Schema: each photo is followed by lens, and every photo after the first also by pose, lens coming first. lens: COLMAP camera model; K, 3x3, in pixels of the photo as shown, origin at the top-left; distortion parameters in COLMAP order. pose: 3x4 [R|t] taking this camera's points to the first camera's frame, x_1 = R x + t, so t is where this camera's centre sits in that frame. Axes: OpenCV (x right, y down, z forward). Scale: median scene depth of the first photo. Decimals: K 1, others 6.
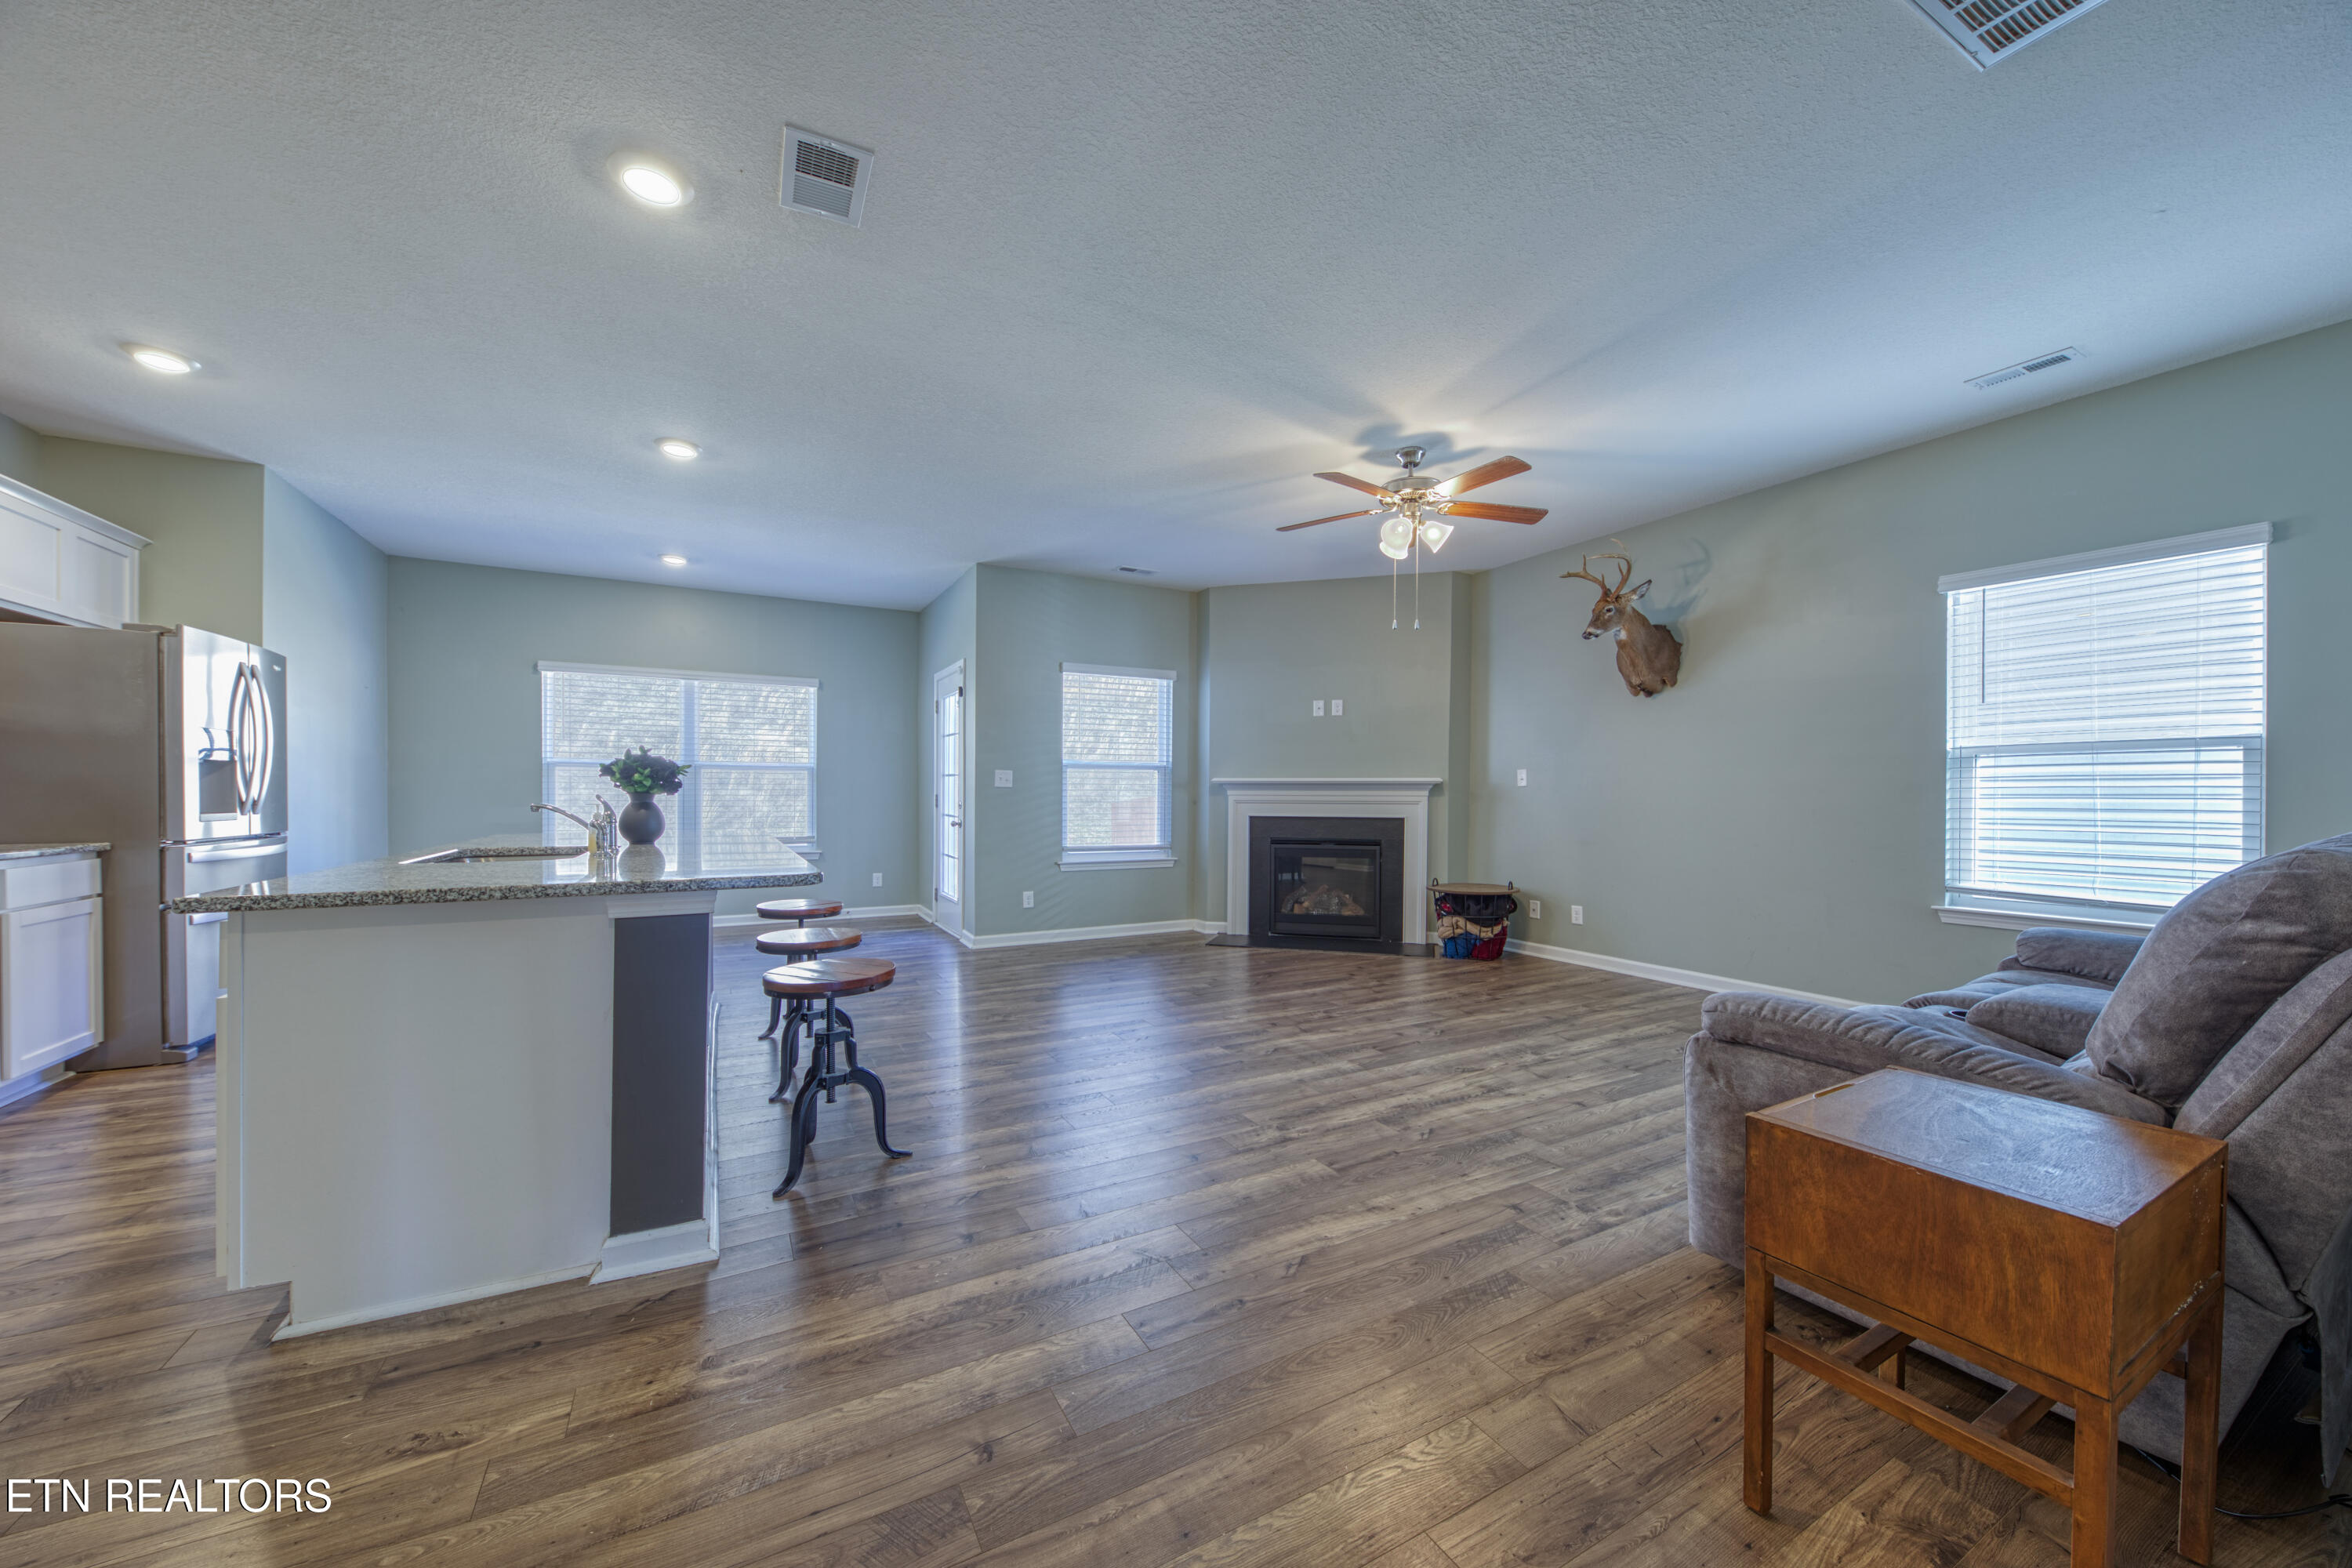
lens RADIAL K [[834.6, 0, 1118.6], [0, 834.6, 805.4], [0, 0, 1]] dist [-0.000260, -0.000113]
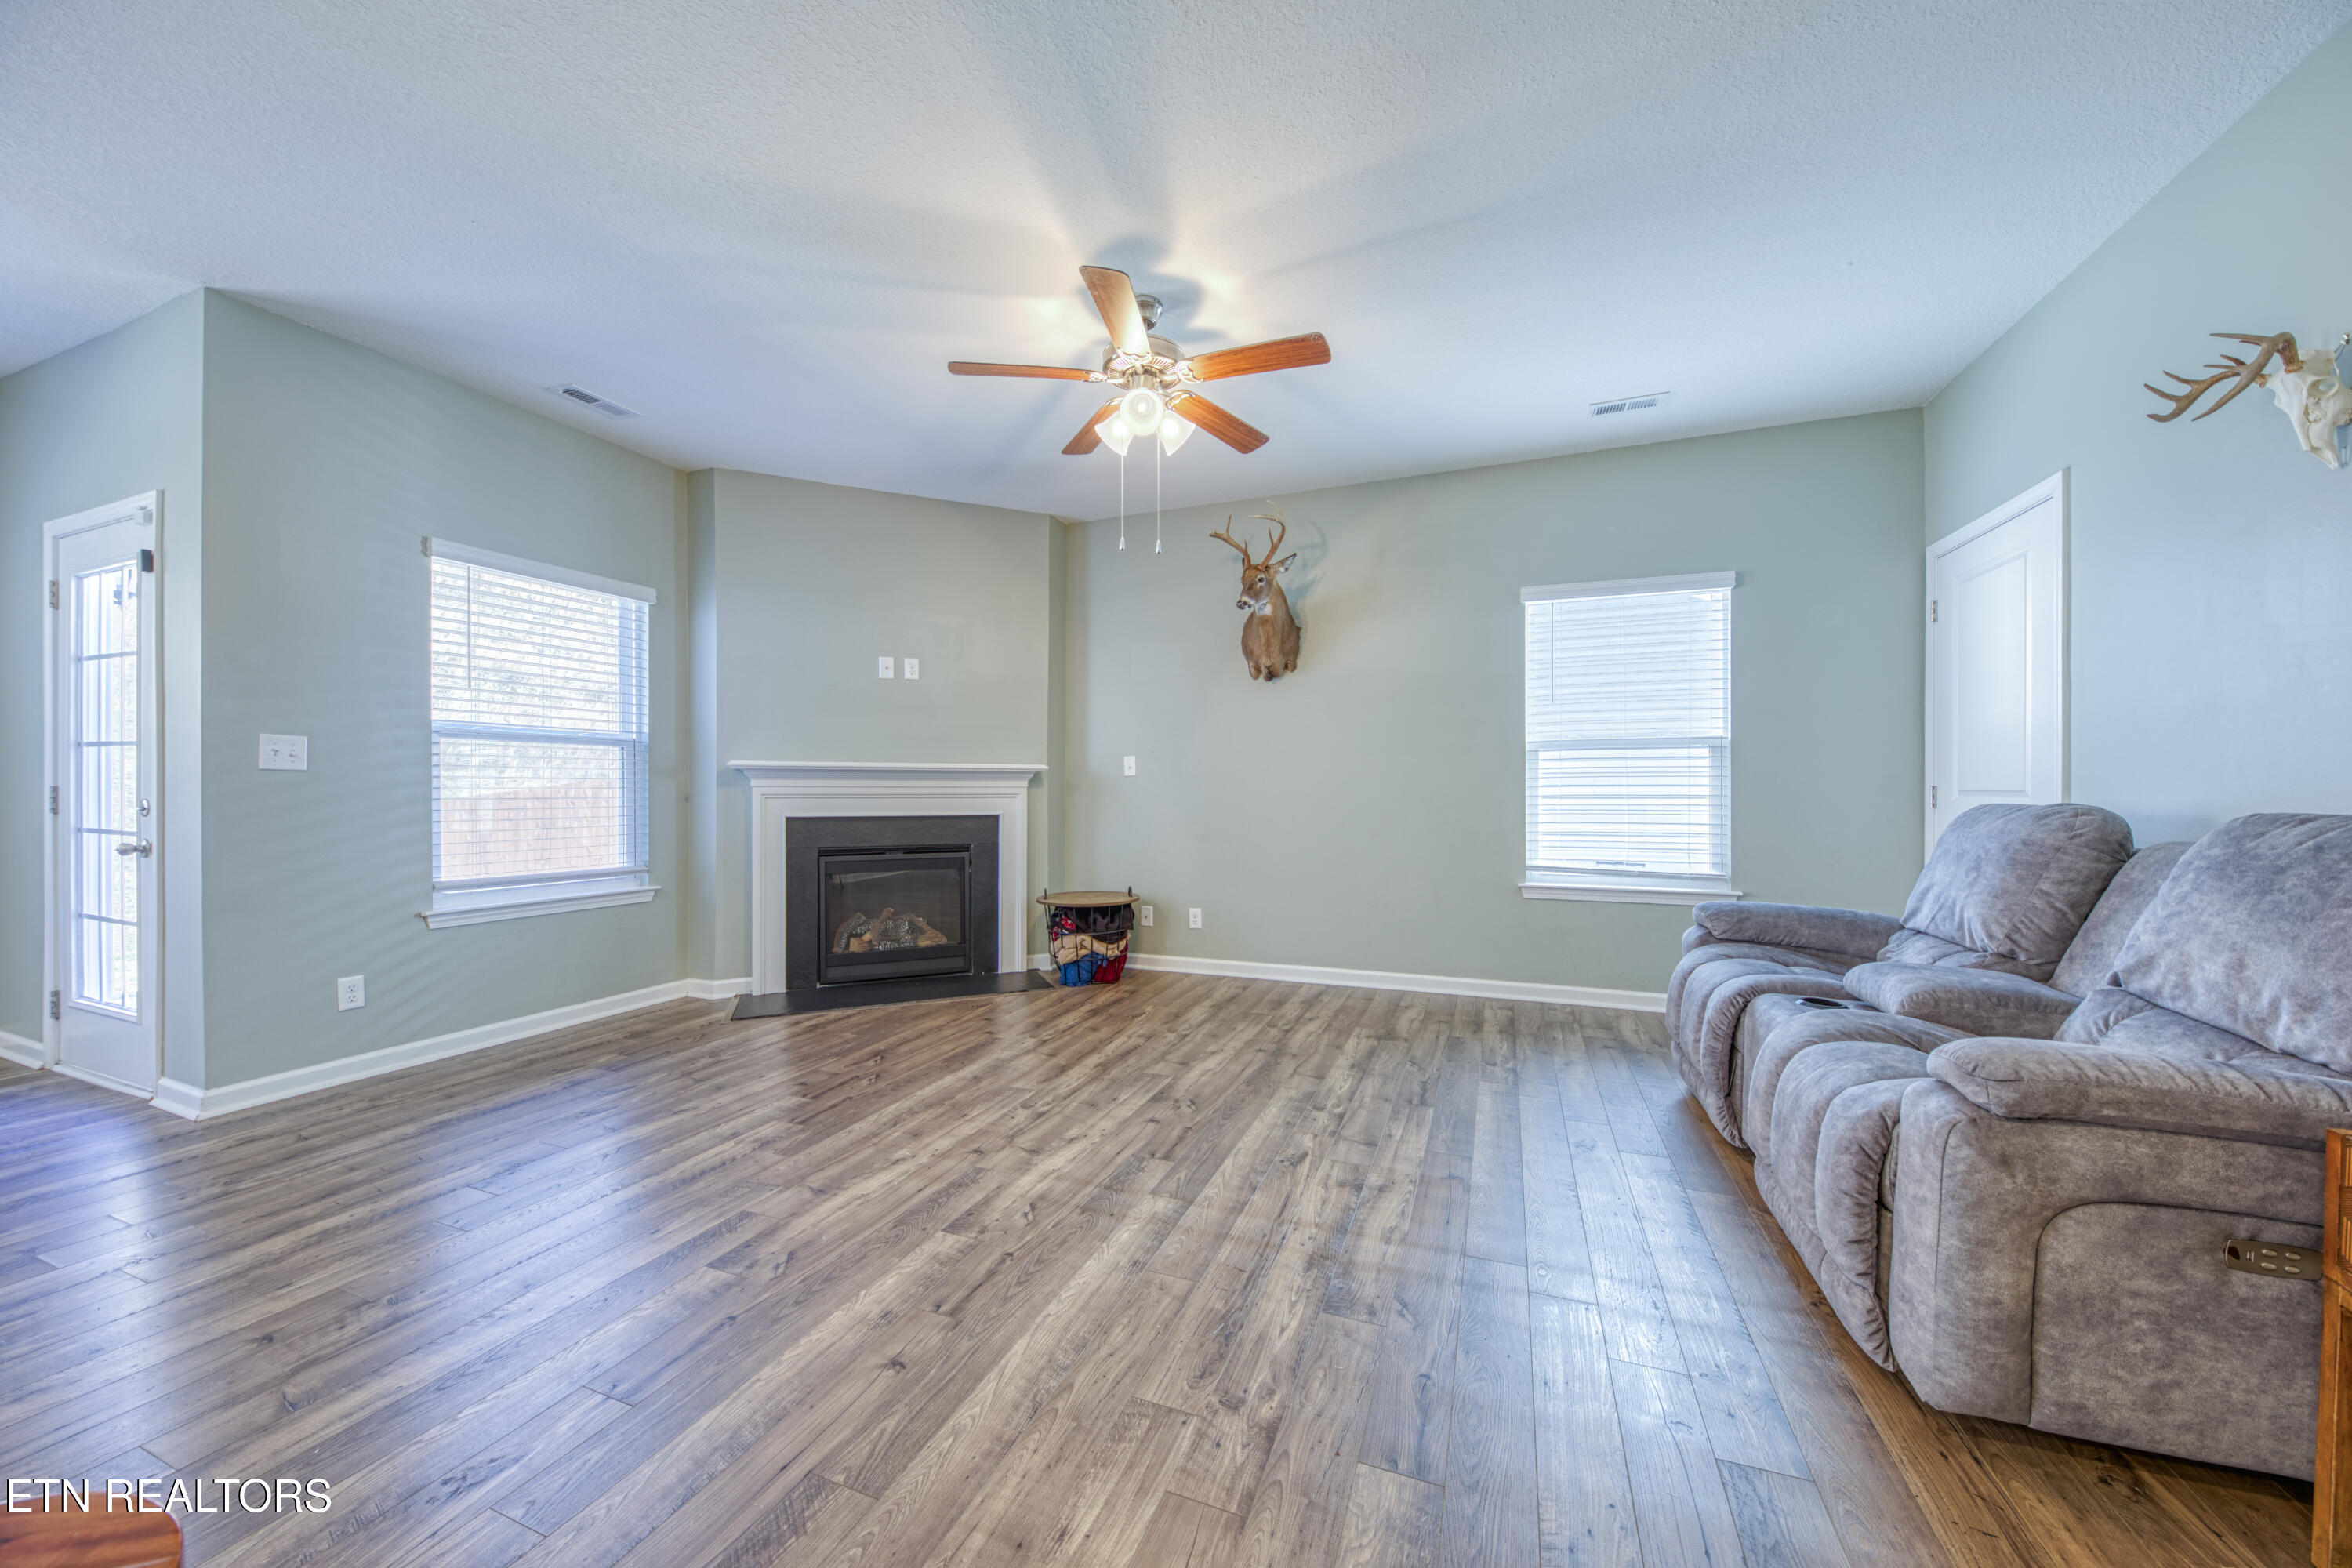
lens RADIAL K [[865.2, 0, 1141.5], [0, 865.2, 797.5], [0, 0, 1]] dist [0.010132, -0.007514]
pose [[0.748361, -0.008007, 0.663243, -0.121121], [0.011330, 0.999936, -0.000712, 0.000578], [-0.663195, 0.008047, 0.748403, 0.356394]]
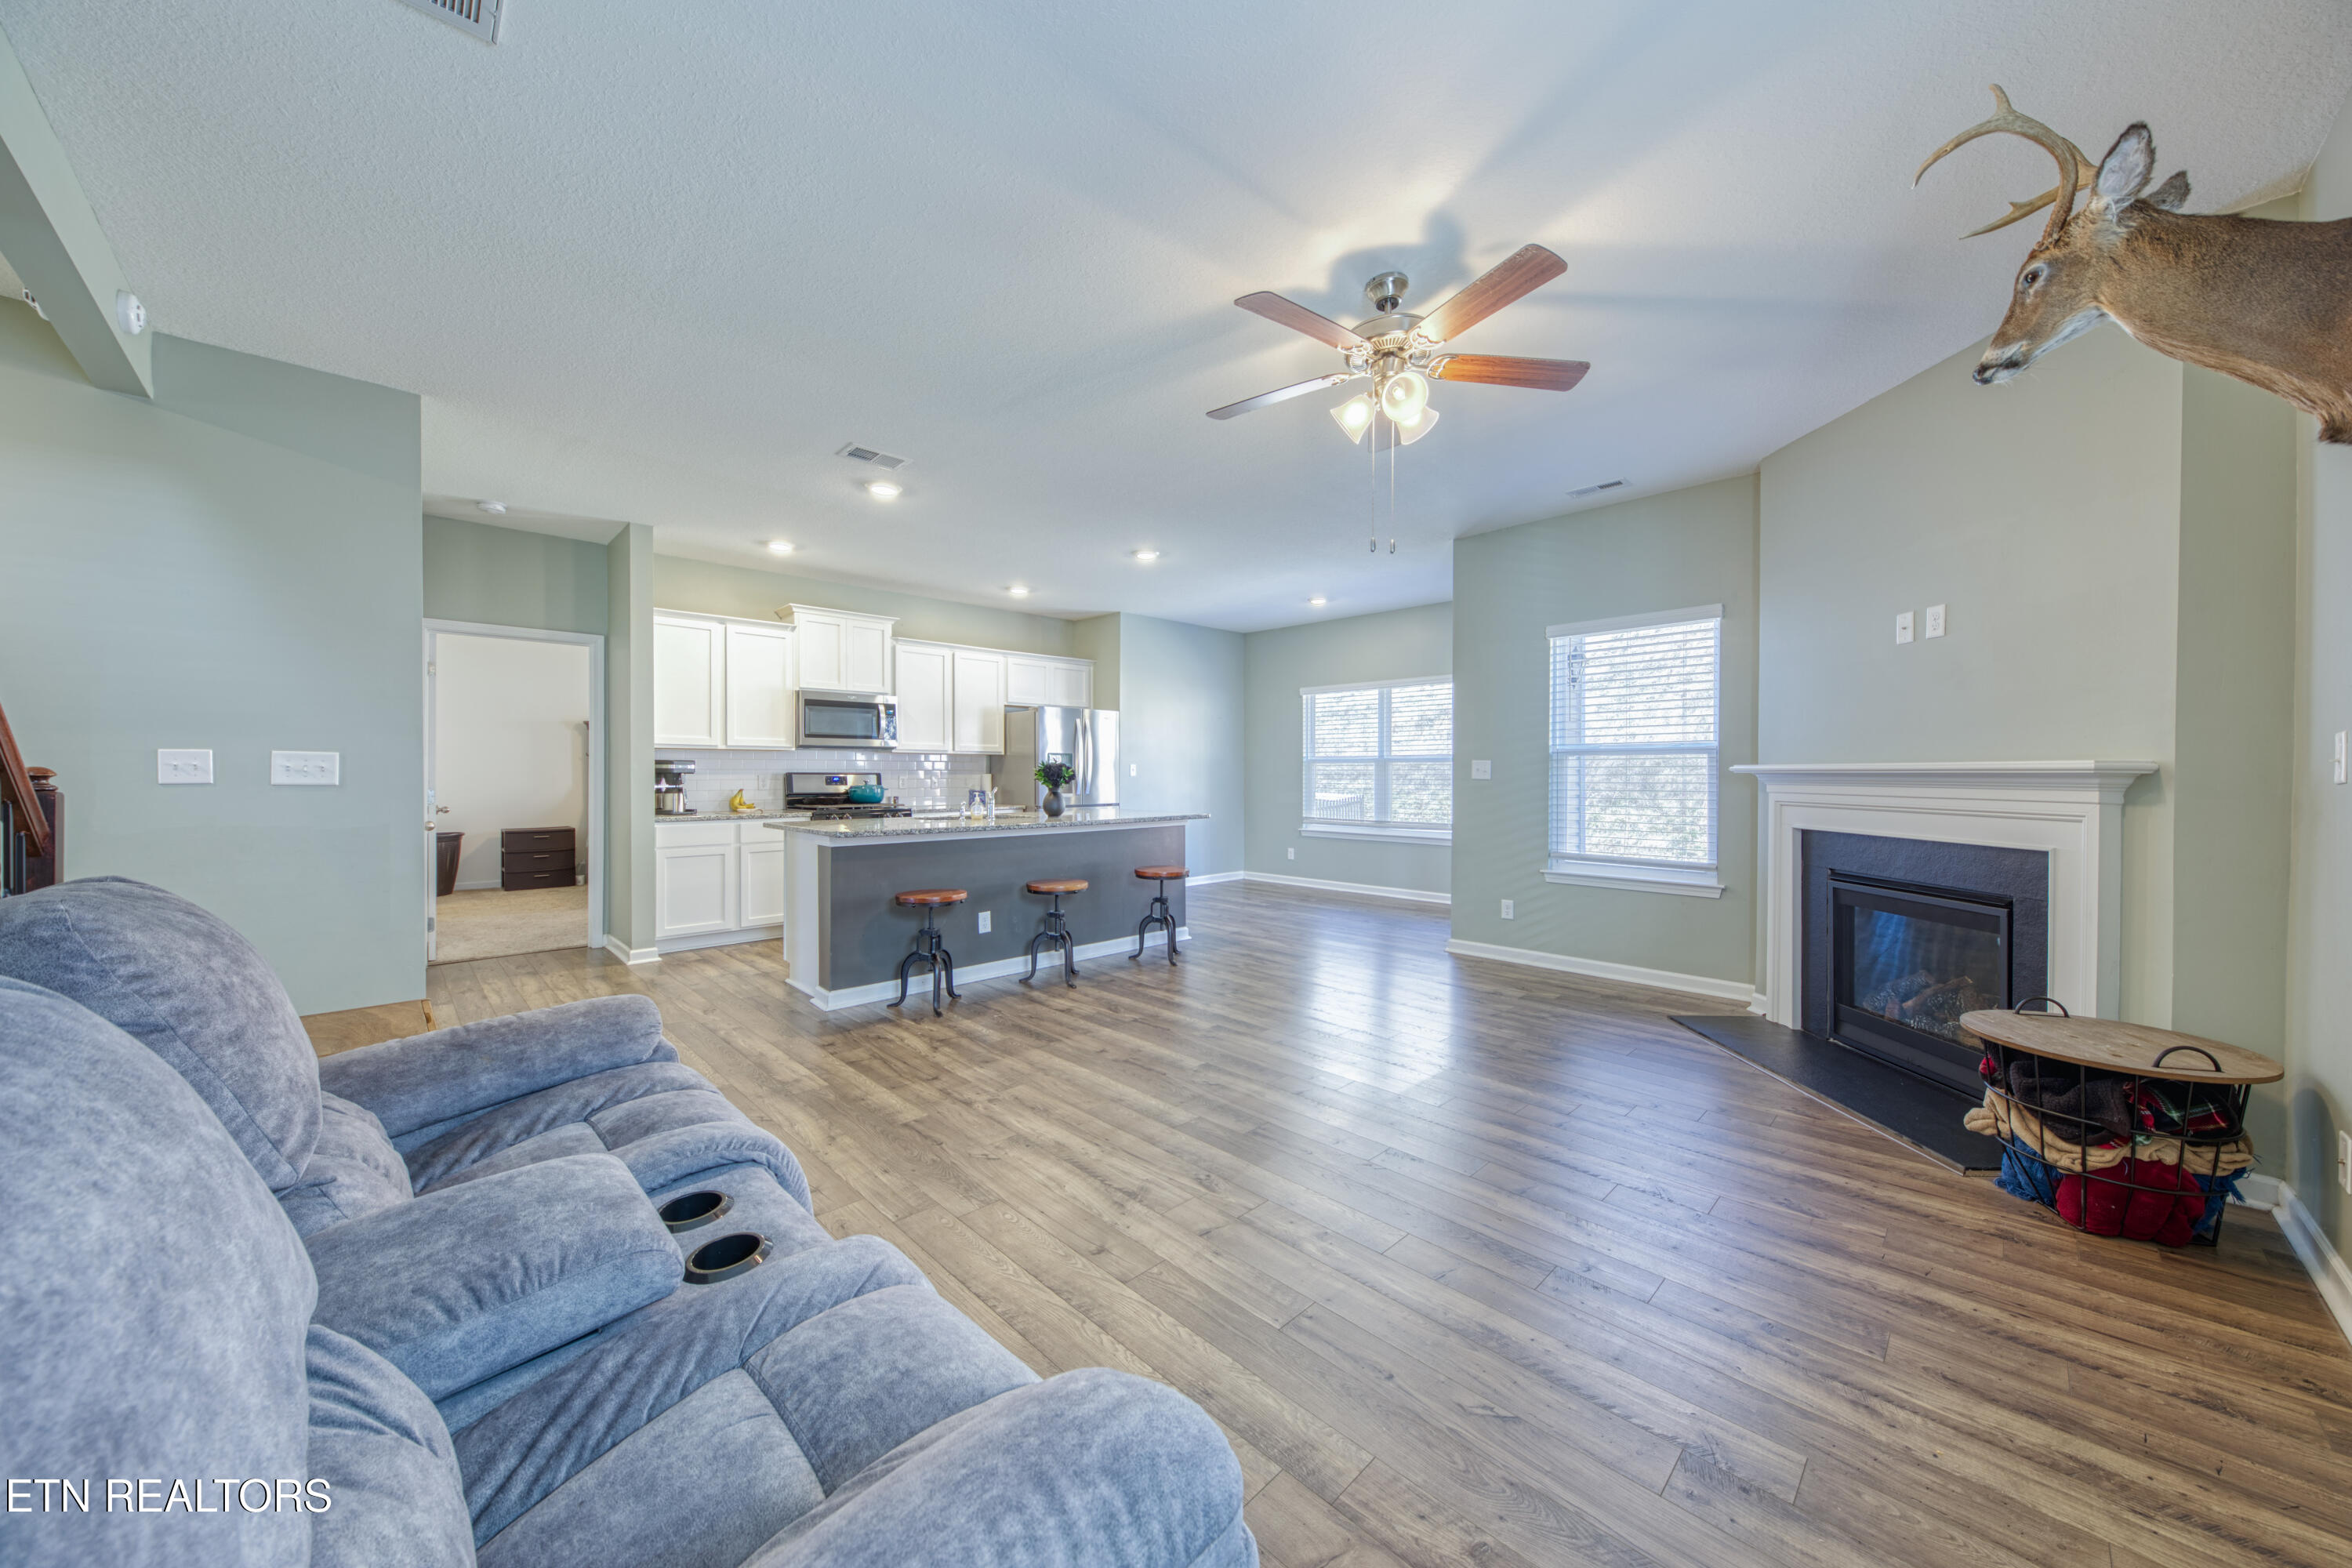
lens RADIAL K [[817.8, 0, 1176.0], [0, 817.8, 784.0], [0, 0, 1]] dist [0.000436, -0.000021]
pose [[0.295307, 0.007193, -0.955375, 0.741993], [-0.010397, 0.999937, 0.004314, -0.021146], [0.955346, 0.008659, 0.295363, 0.521317]]
